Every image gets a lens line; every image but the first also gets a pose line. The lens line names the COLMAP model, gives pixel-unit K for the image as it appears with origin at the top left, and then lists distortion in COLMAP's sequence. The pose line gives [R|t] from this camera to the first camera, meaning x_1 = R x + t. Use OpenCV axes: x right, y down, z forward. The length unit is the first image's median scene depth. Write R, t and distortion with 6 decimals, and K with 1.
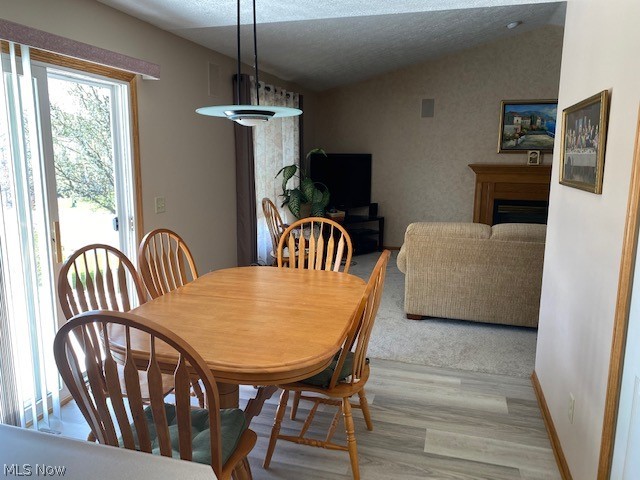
lens RADIAL K [[490.3, 0, 309.6], [0, 490.3, 238.7], [0, 0, 1]] dist [0.006019, -0.007455]
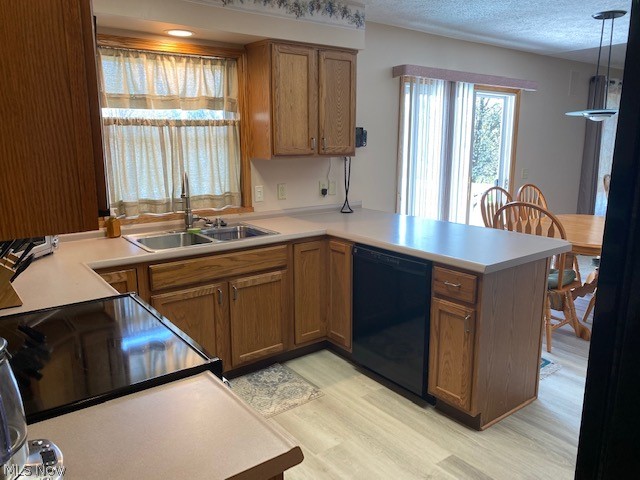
lens RADIAL K [[490.3, 0, 309.6], [0, 490.3, 238.7], [0, 0, 1]] dist [0.006019, -0.007455]
pose [[0.797522, 0.117628, -0.591711, 0.070103], [-0.100466, 0.993007, 0.061992, 0.084155], [0.594866, 0.010007, 0.803763, -0.496210]]
